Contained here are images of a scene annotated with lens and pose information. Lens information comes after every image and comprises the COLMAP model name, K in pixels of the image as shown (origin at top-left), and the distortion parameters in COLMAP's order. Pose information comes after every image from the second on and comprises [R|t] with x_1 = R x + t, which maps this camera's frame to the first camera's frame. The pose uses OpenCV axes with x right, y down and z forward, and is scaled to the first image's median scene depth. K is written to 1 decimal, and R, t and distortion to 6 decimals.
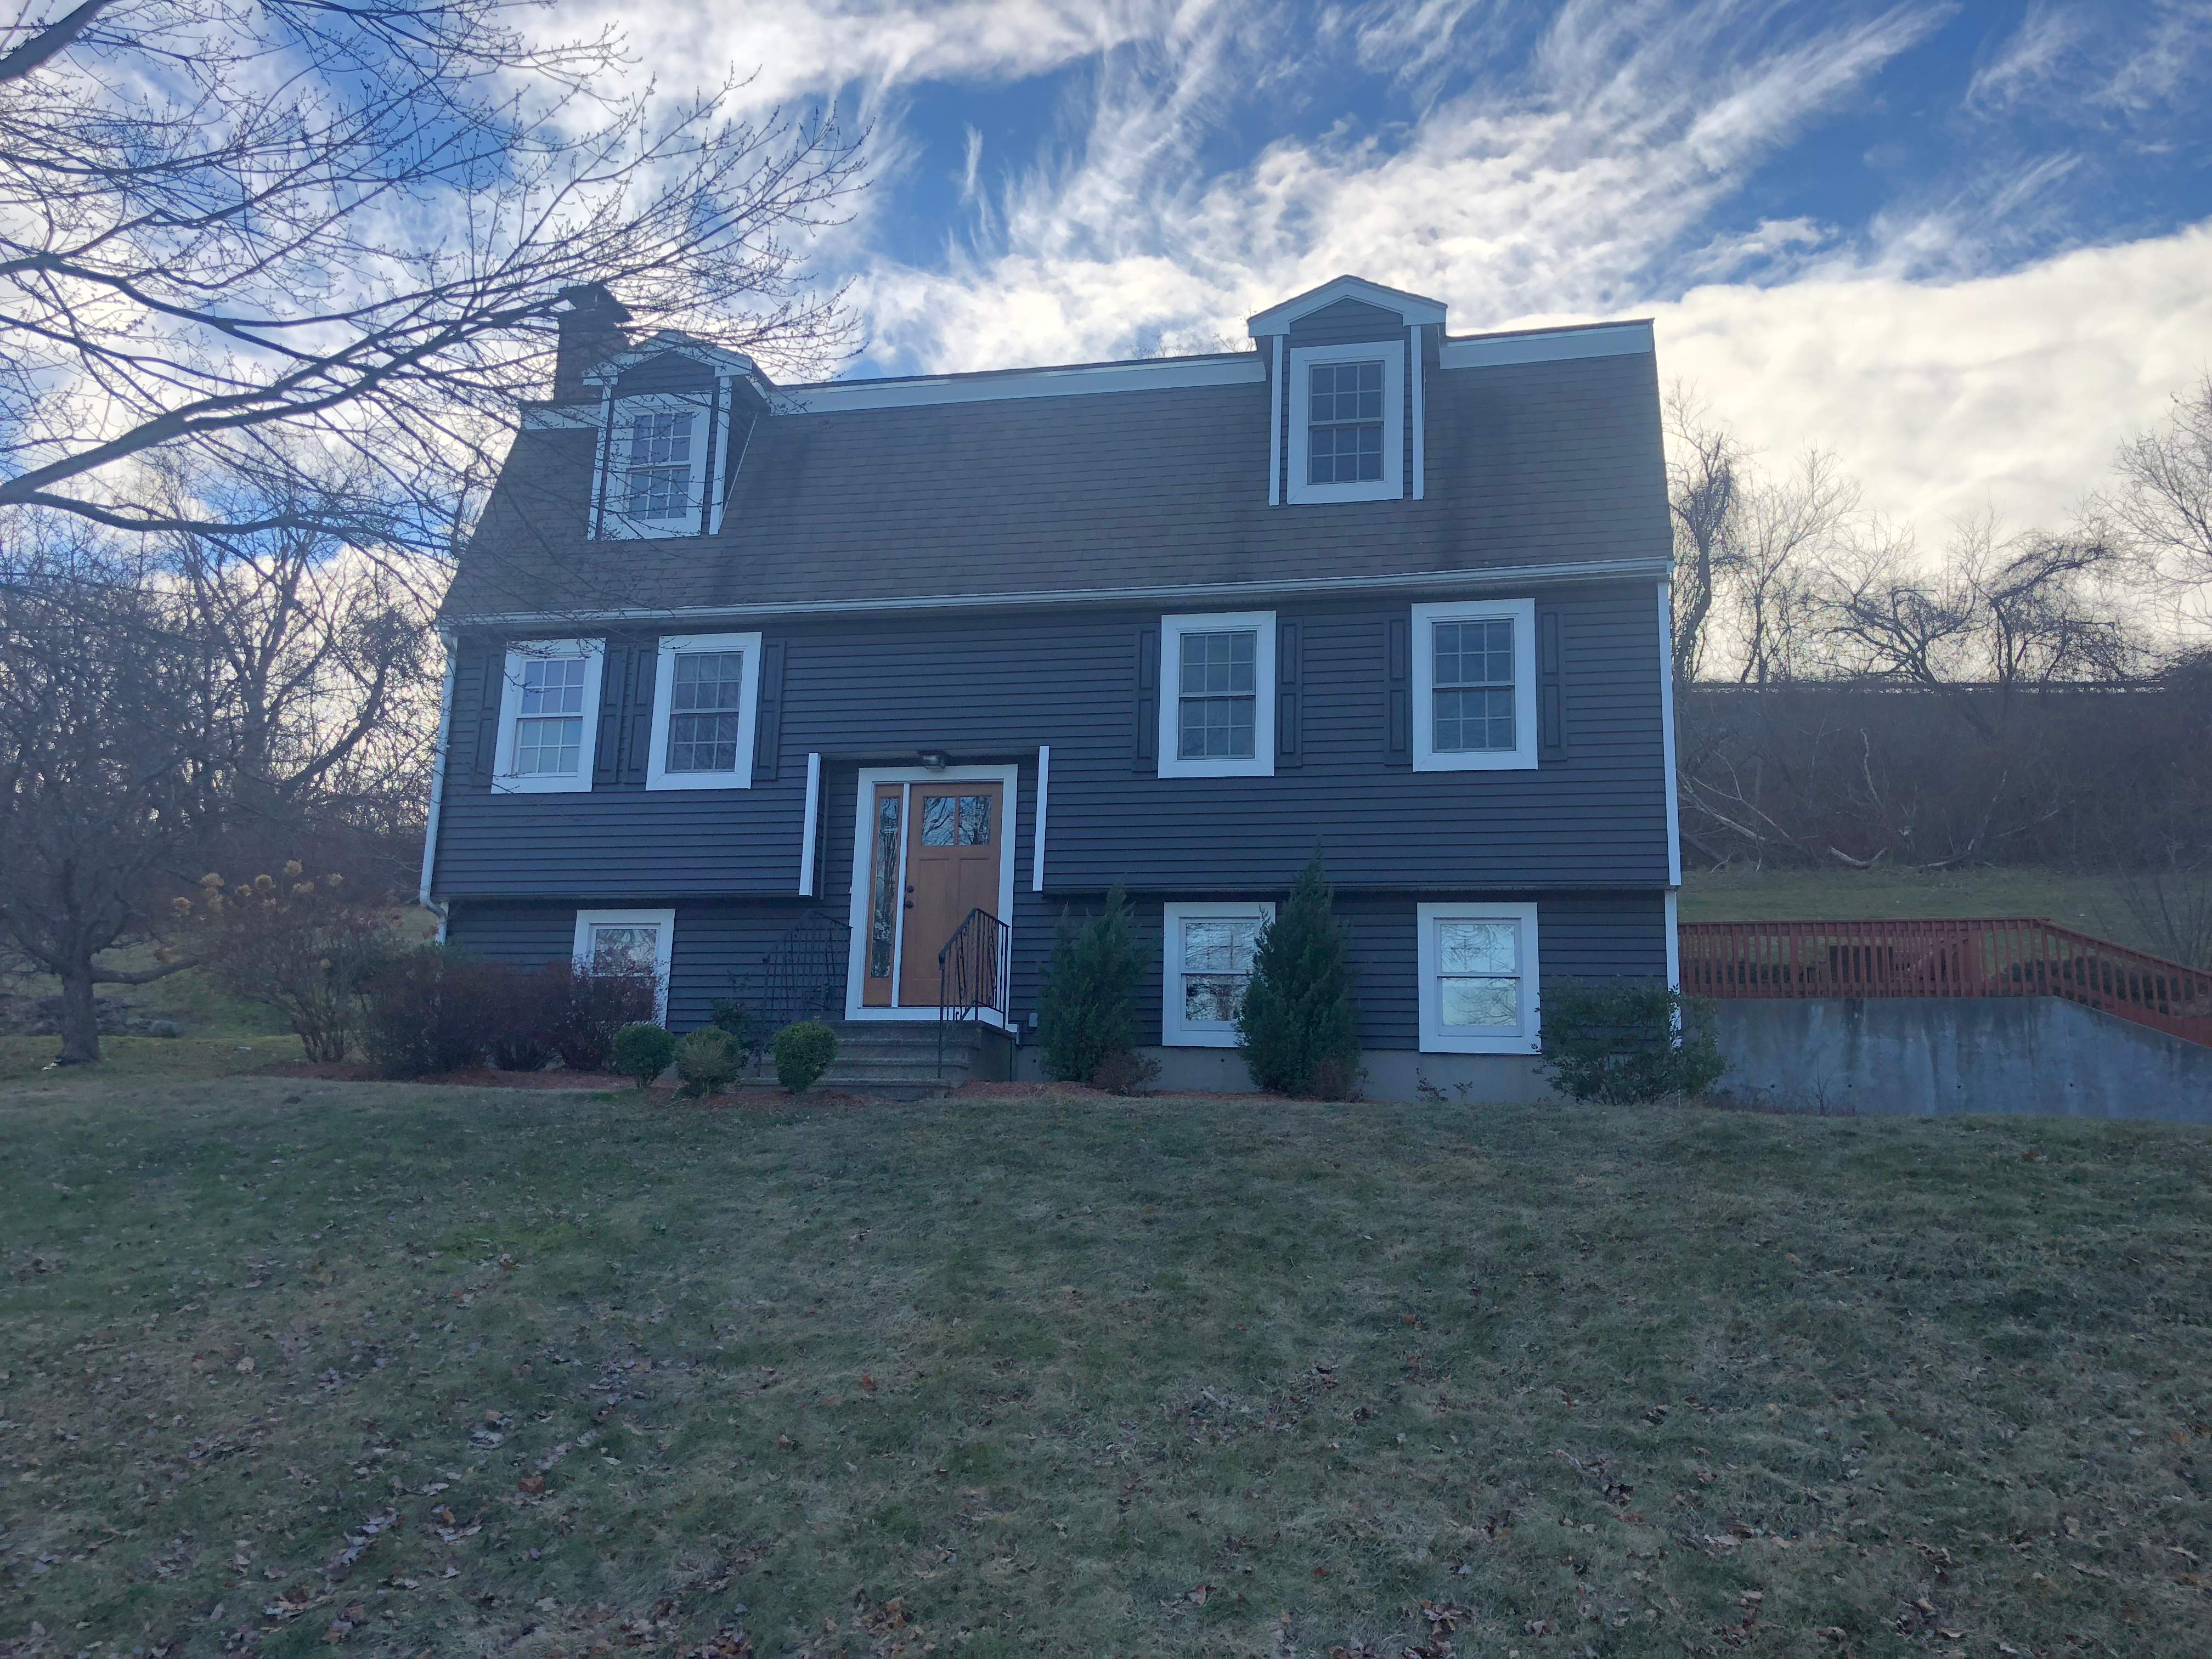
lens RADIAL K [[1777.3, 0, 1109.8], [0, 1777.3, 829.5], [0, 0, 1]] dist [0.202105, -0.378108]
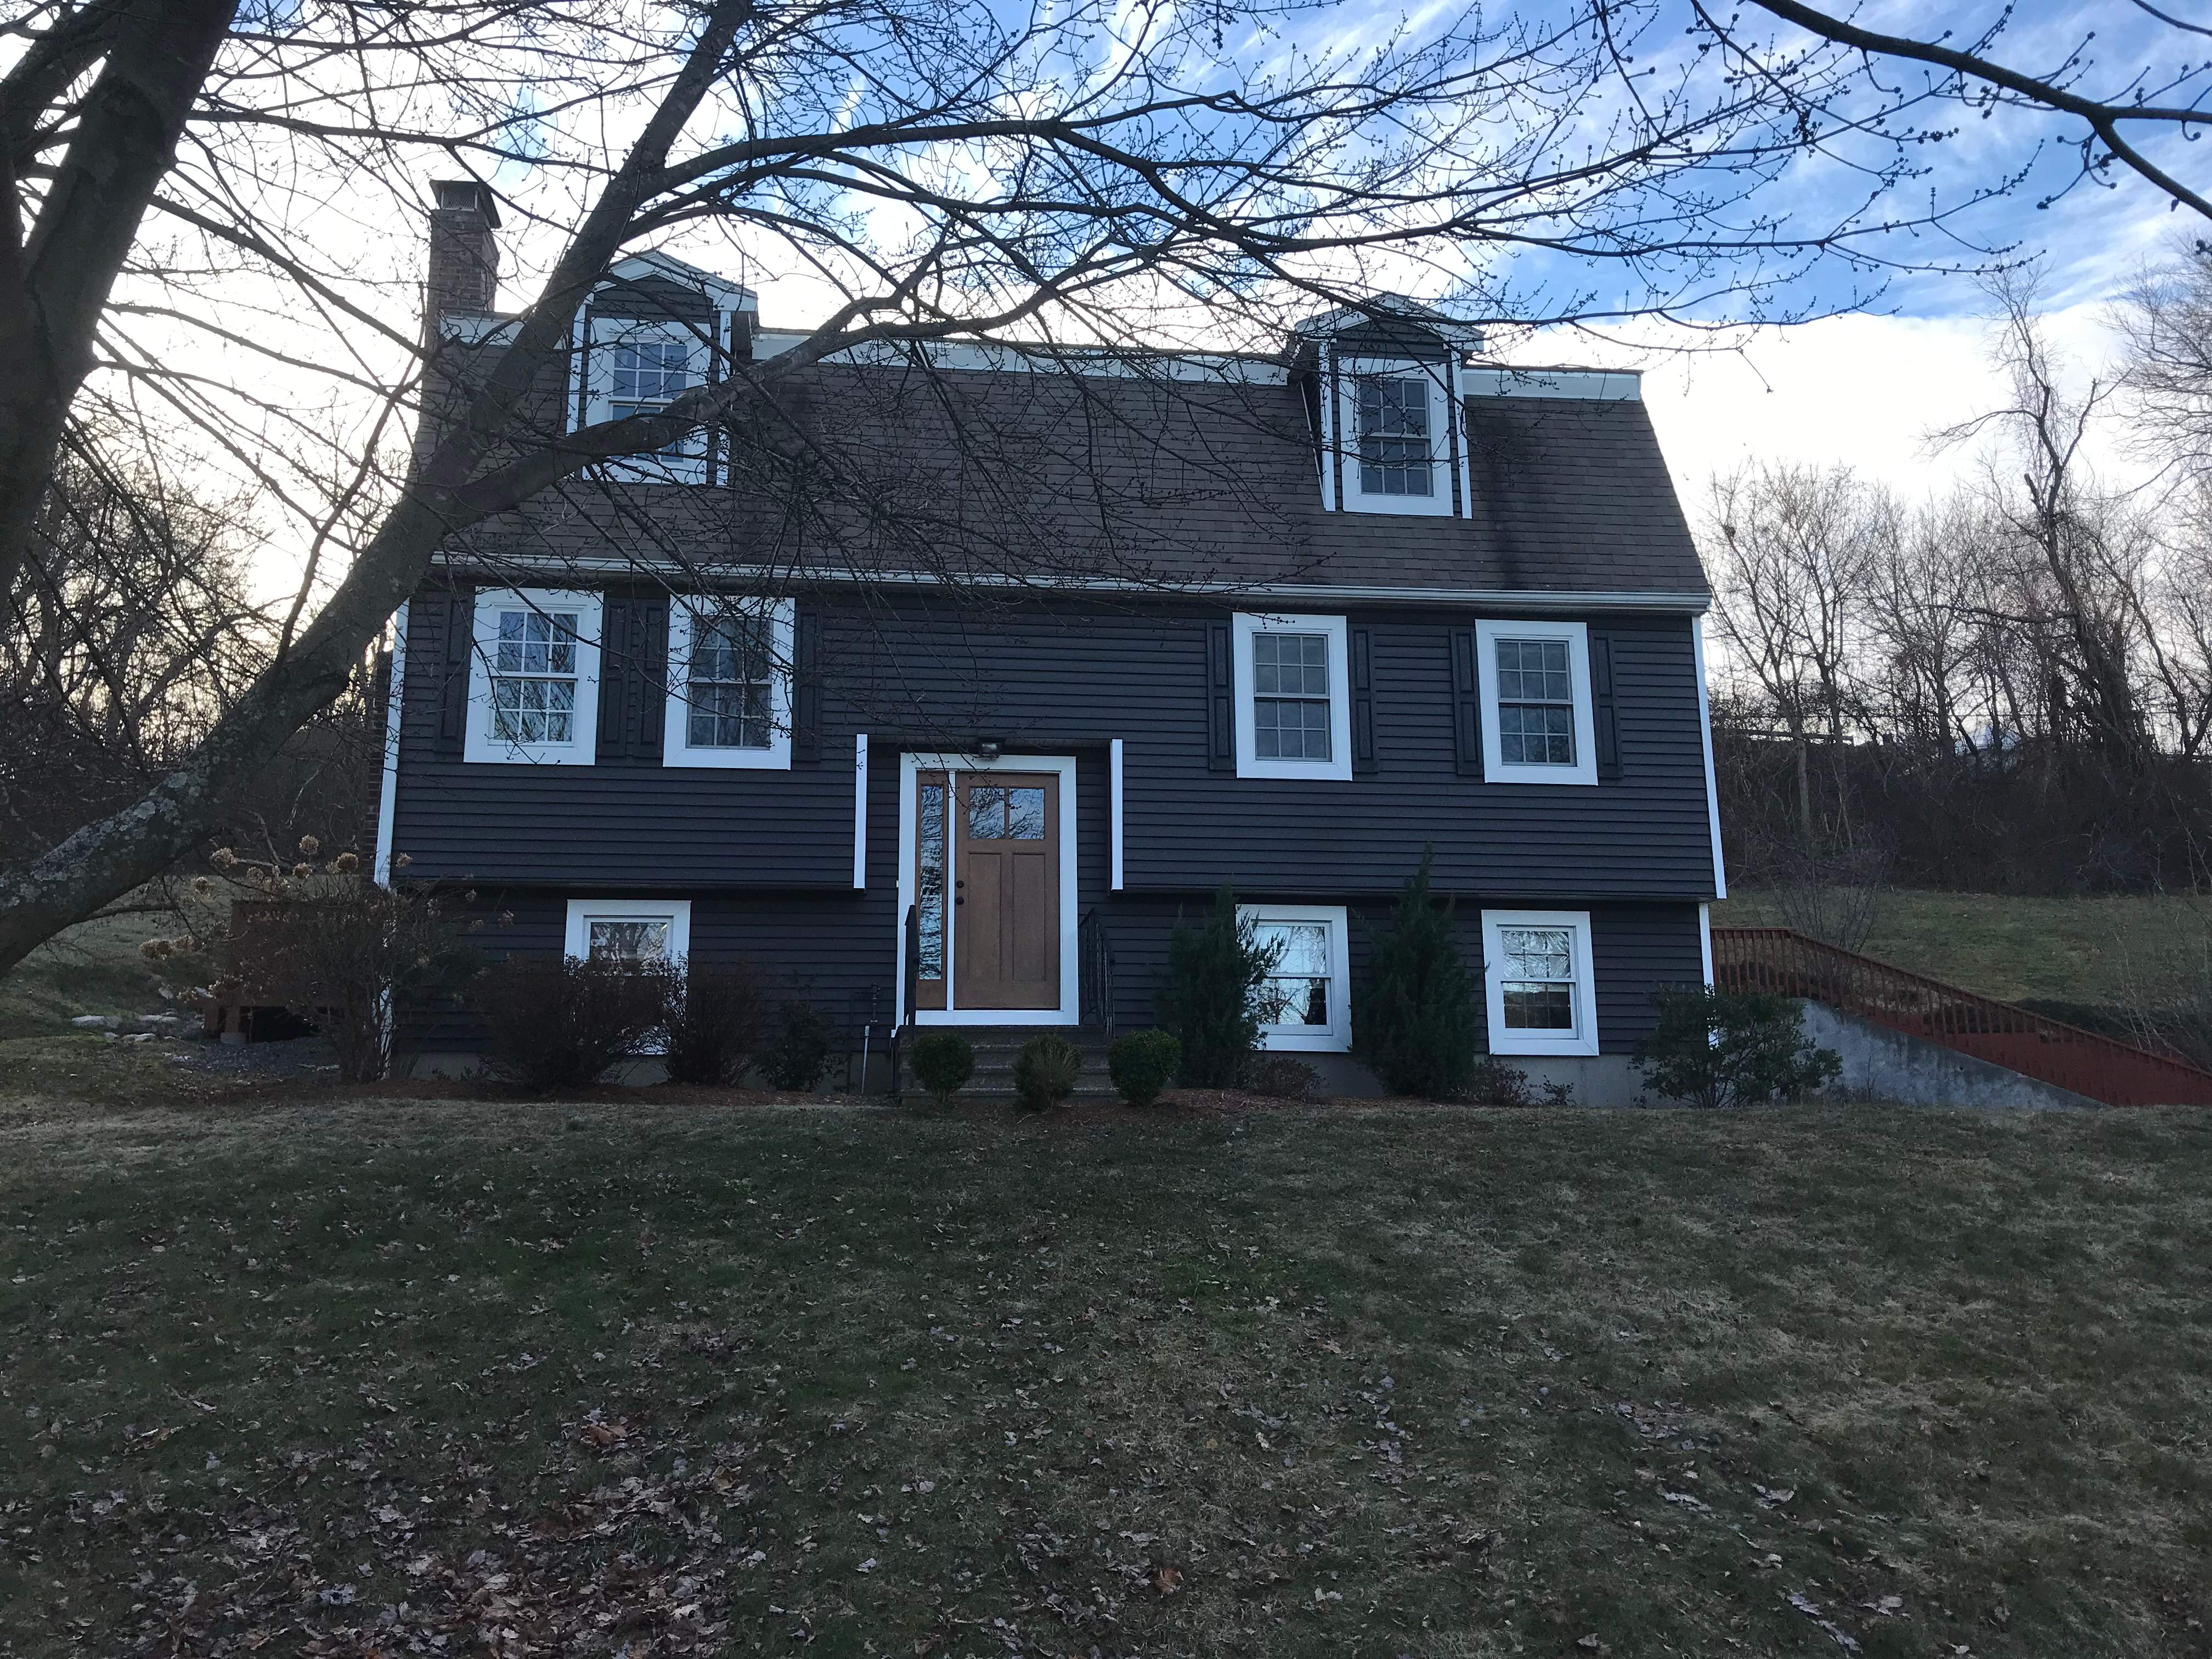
lens RADIAL K [[1809.8, 0, 1103.9], [0, 1809.8, 839.6], [0, 0, 1]] dist [0.125752, -0.000669]
pose [[0.938877, 0.030280, 0.342918, -0.382719], [-0.032686, 0.999465, 0.001235, 0.006543], [-0.342697, -0.012368, 0.939365, 0.082844]]
